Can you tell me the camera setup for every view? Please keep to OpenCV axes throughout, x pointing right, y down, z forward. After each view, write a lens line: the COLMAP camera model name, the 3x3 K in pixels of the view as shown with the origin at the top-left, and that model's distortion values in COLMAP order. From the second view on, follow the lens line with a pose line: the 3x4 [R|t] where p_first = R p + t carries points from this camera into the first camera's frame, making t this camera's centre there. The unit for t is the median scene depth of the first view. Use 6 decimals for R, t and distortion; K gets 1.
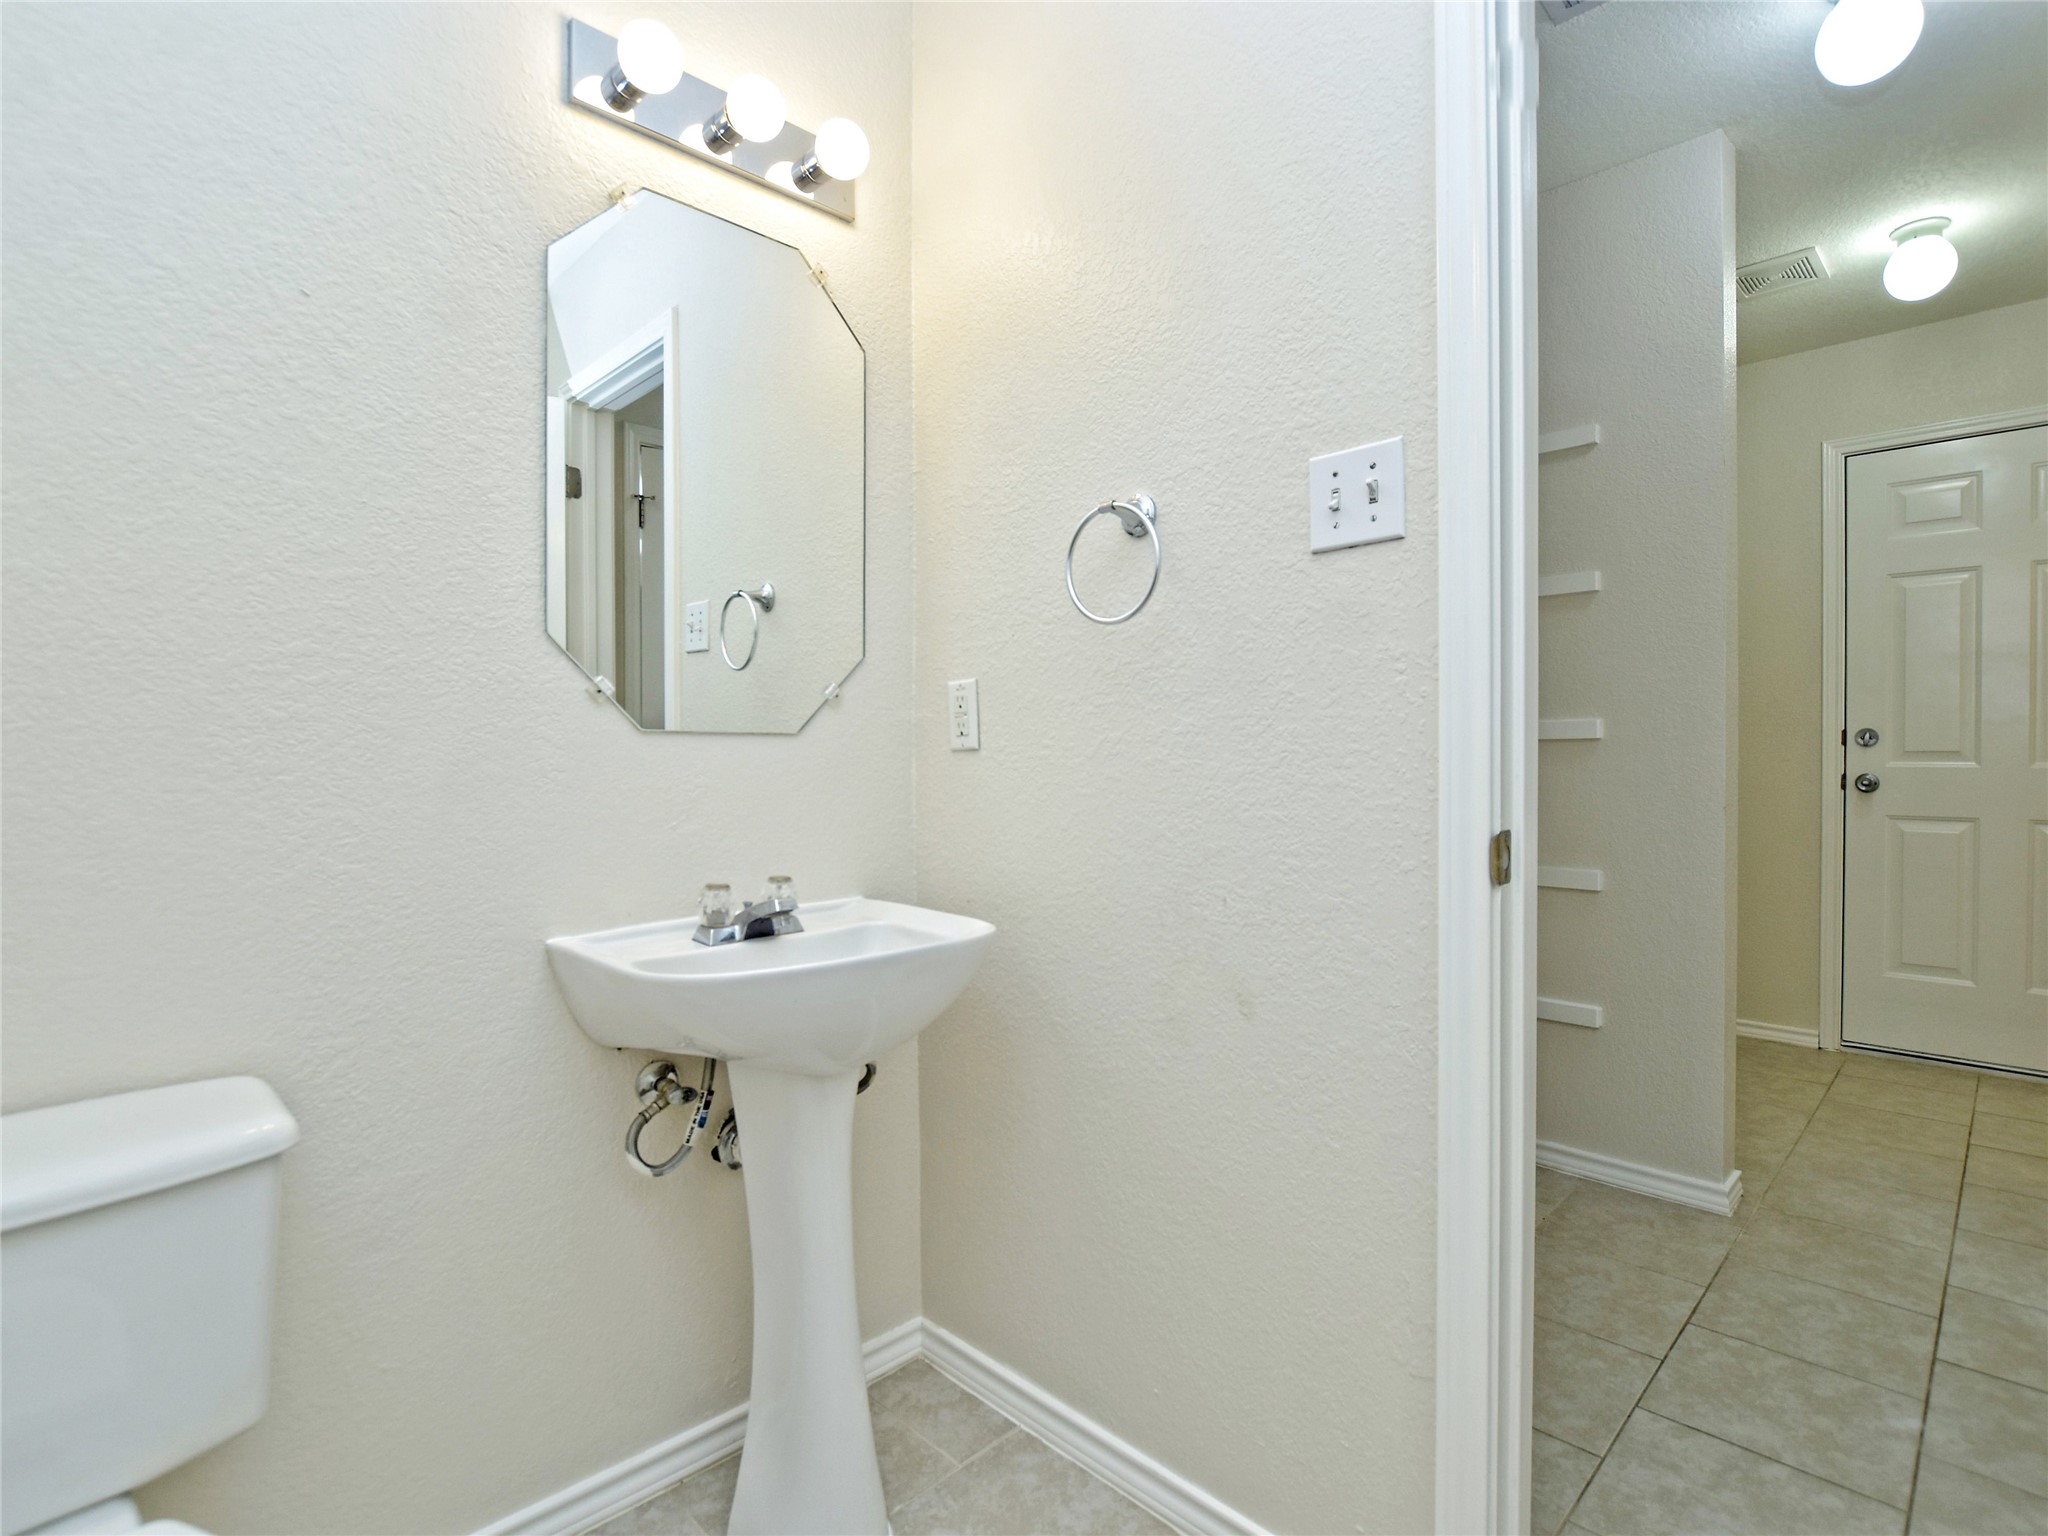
lens RADIAL K [[1033.0, 0, 1029.6], [0, 1033.0, 760.5], [0, 0, 1]] dist [-0.021662, -0.000267]
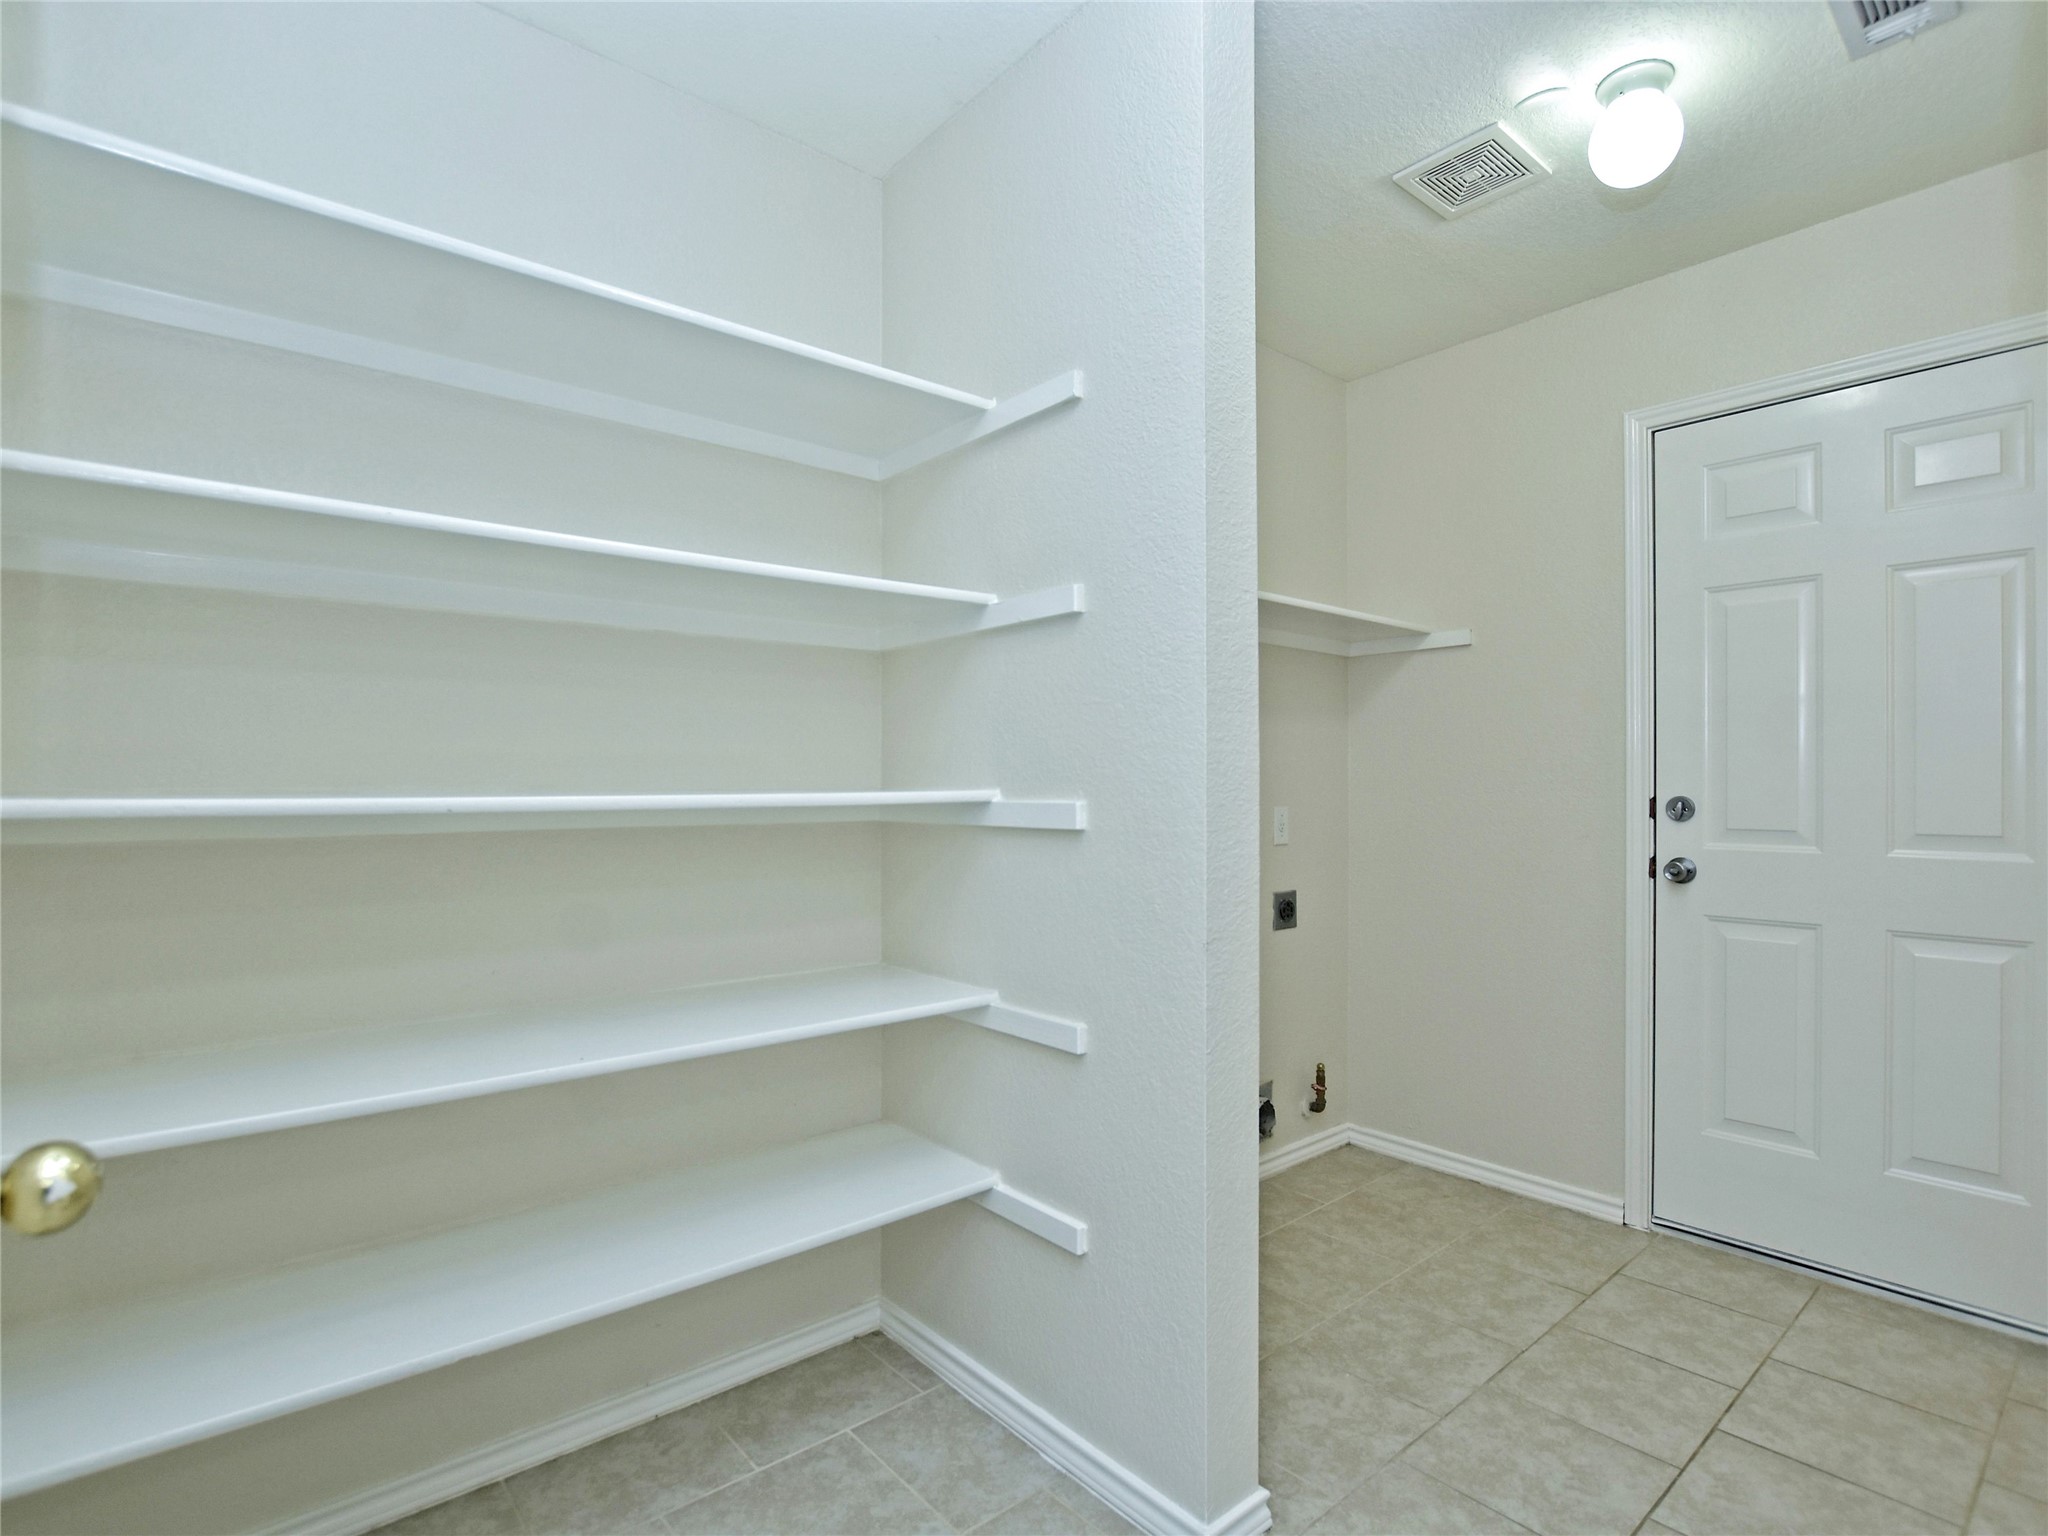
lens RADIAL K [[1033.0, 0, 1020.1], [0, 1033.0, 778.3], [0, 0, 1]] dist [-0.021662, -0.000267]
pose [[0.997086, 0.003403, -0.076208, 0.422300], [-0.004522, 0.999884, -0.014511, -0.033521], [0.076150, 0.014813, 0.996986, 0.233187]]
